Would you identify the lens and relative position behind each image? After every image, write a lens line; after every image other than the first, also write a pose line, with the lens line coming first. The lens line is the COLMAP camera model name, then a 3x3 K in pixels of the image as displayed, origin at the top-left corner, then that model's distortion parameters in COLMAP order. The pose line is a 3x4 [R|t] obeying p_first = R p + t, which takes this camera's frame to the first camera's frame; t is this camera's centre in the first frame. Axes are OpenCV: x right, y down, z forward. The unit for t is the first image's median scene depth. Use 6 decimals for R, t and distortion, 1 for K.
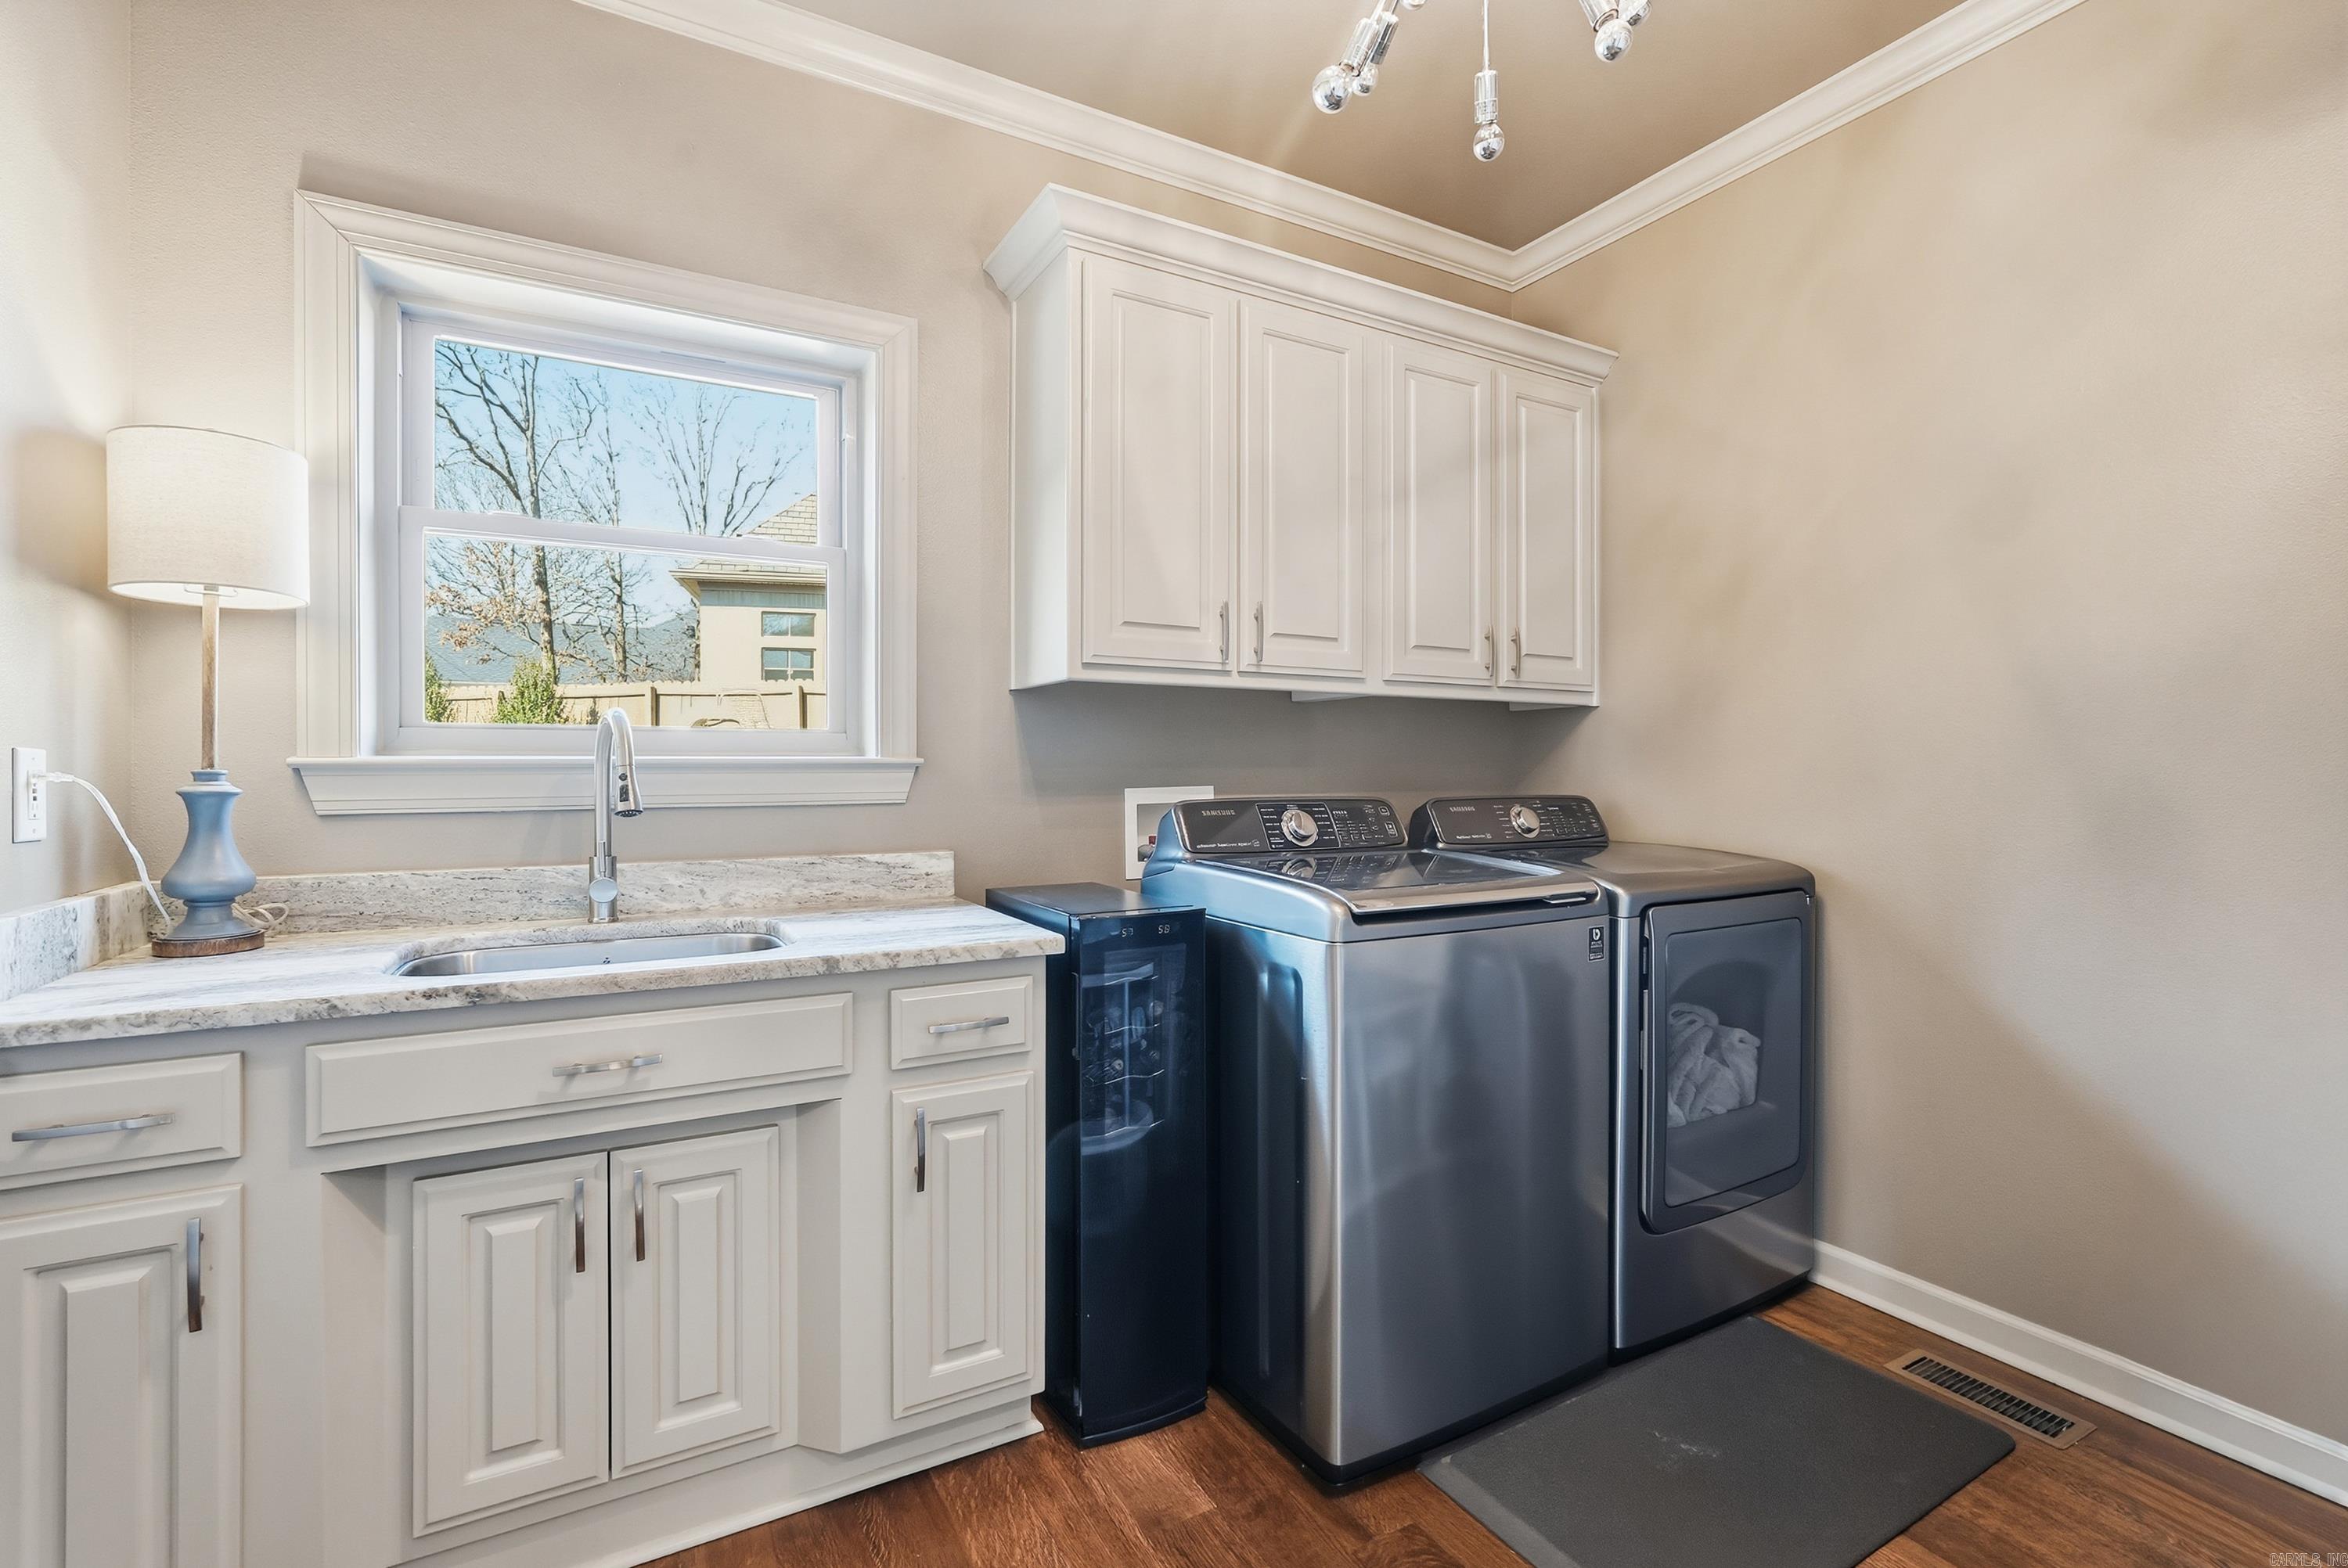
lens RADIAL K [[1052.8, 0, 1178.2], [0, 1052.8, 779.9], [0, 0, 1]] dist [-0.011121, 0.004901]
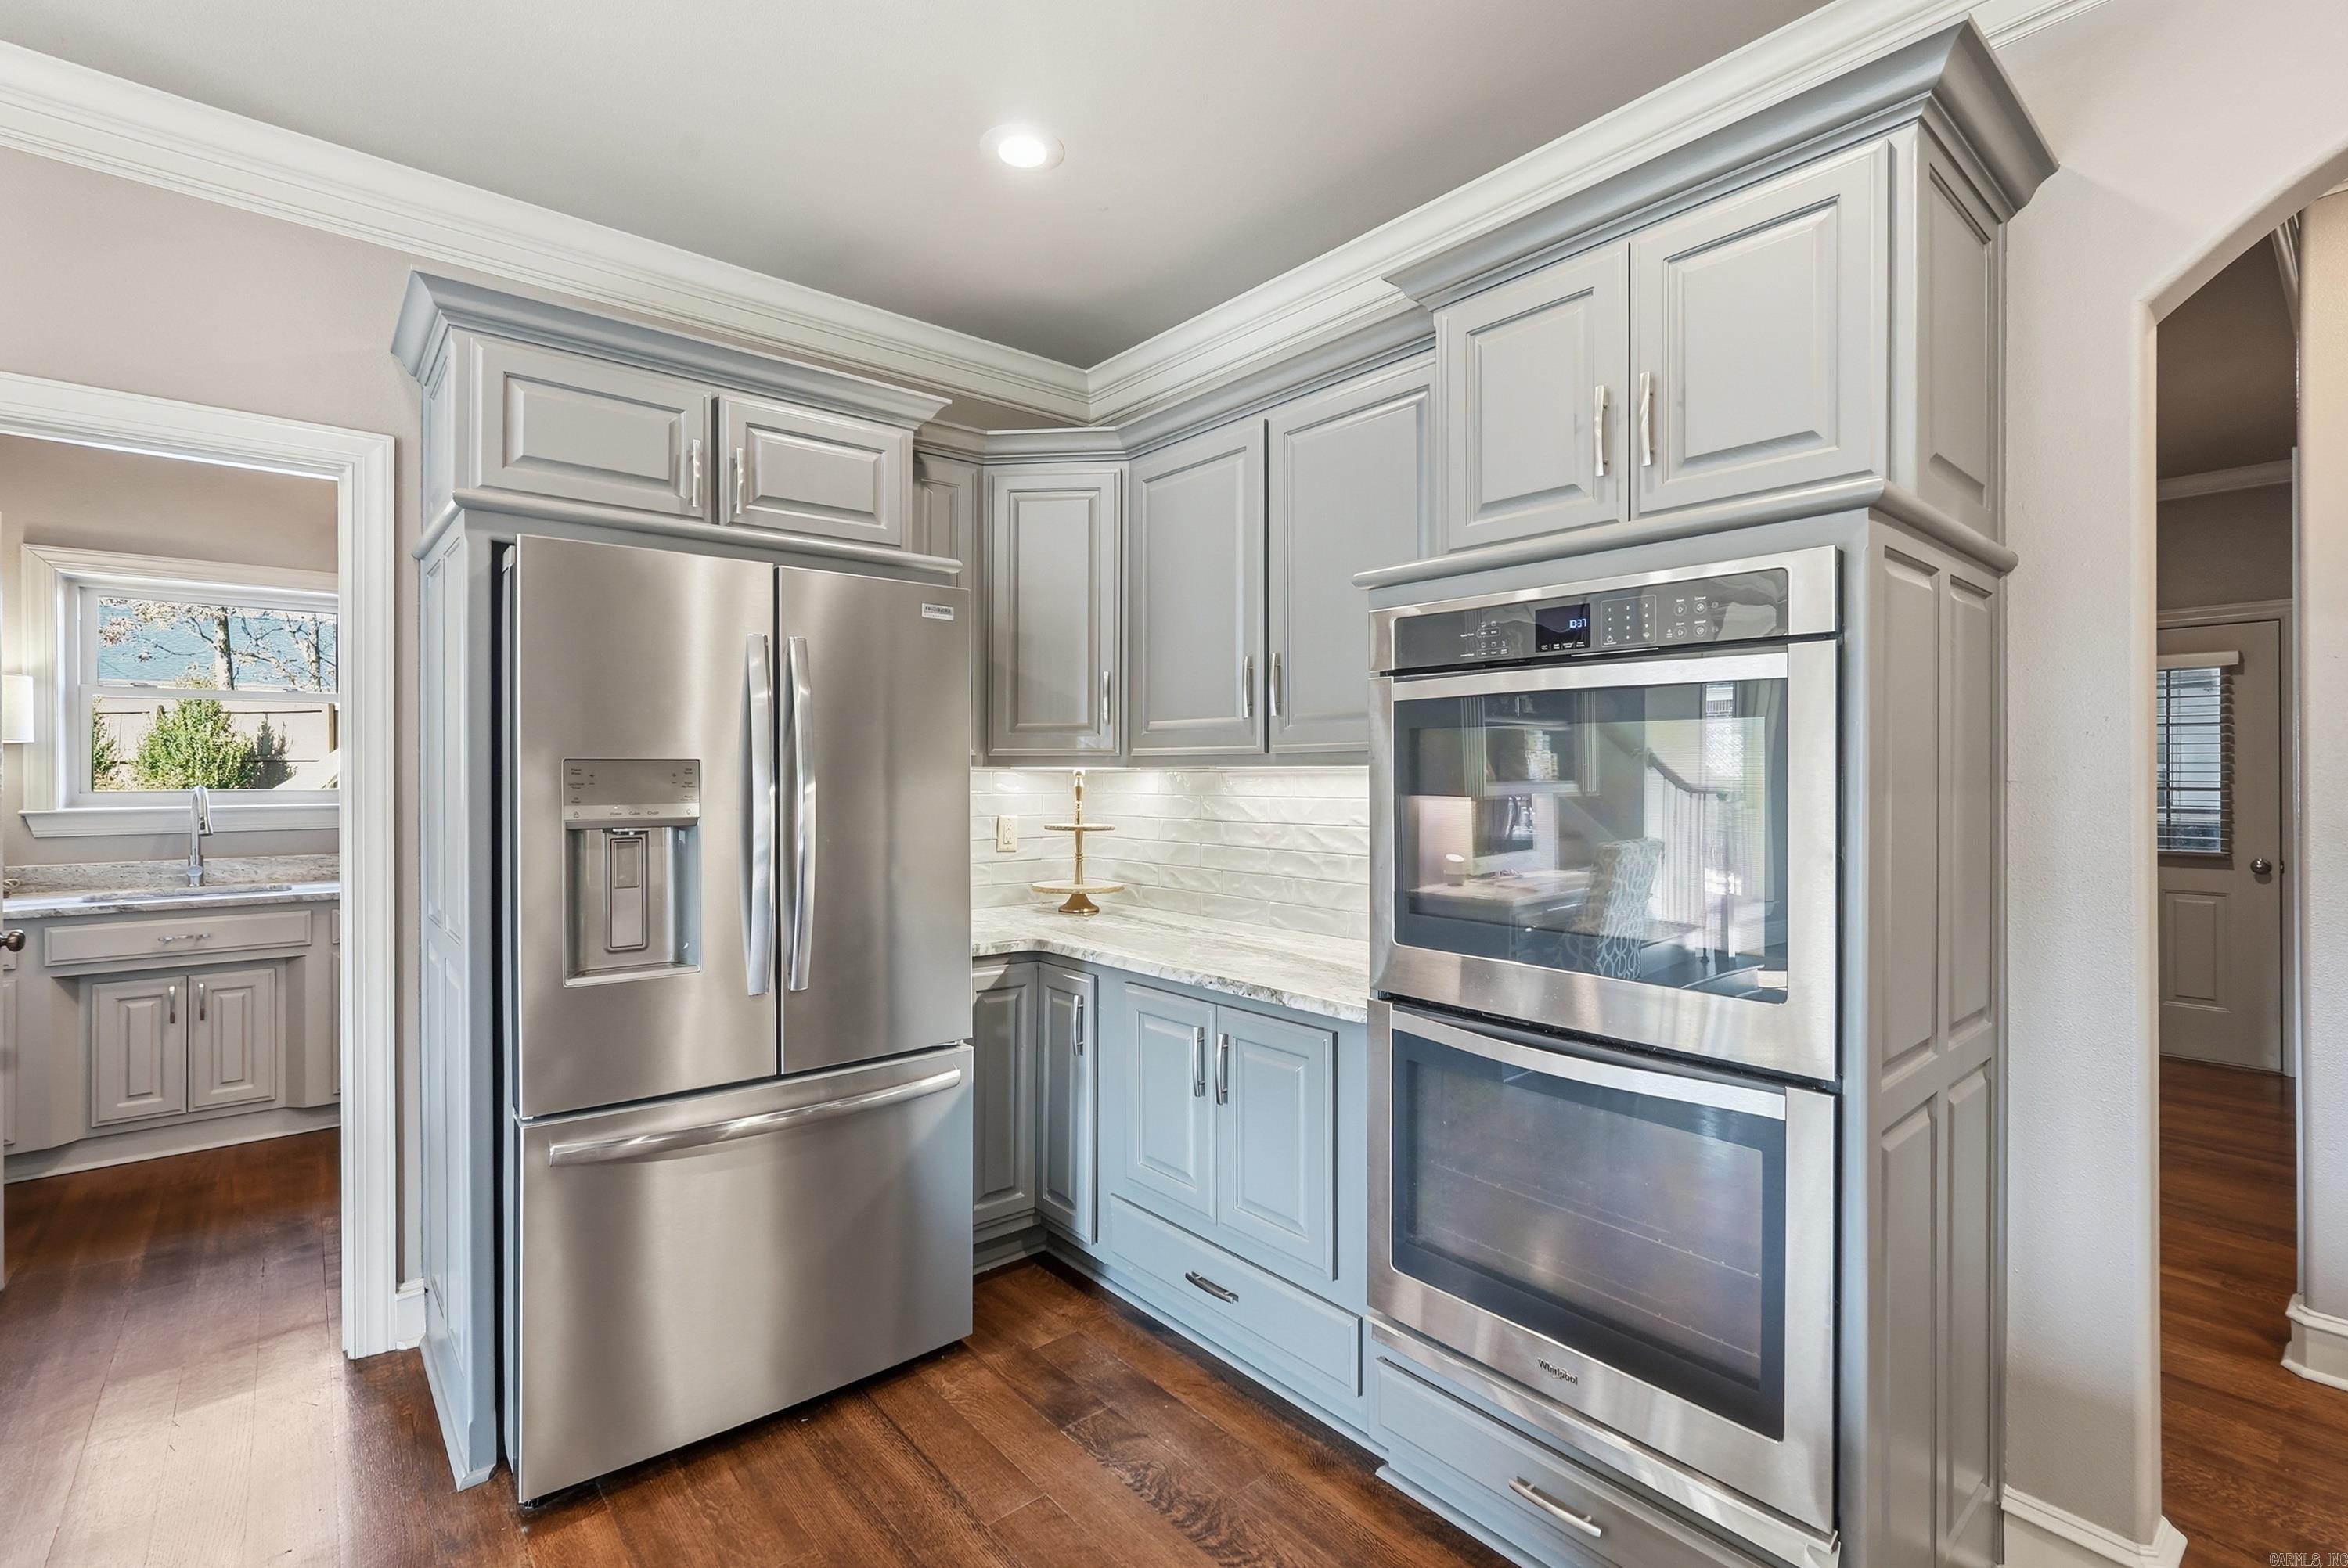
lens RADIAL K [[1052.8, 0, 1175.2], [0, 1052.8, 771.5], [0, 0, 1]] dist [-0.011121, 0.004901]
pose [[0.981495, -0.006175, 0.191386, 1.038684], [0.007339, 0.999959, -0.005375, -0.072318], [-0.191345, 0.006680, 0.981500, -1.520878]]
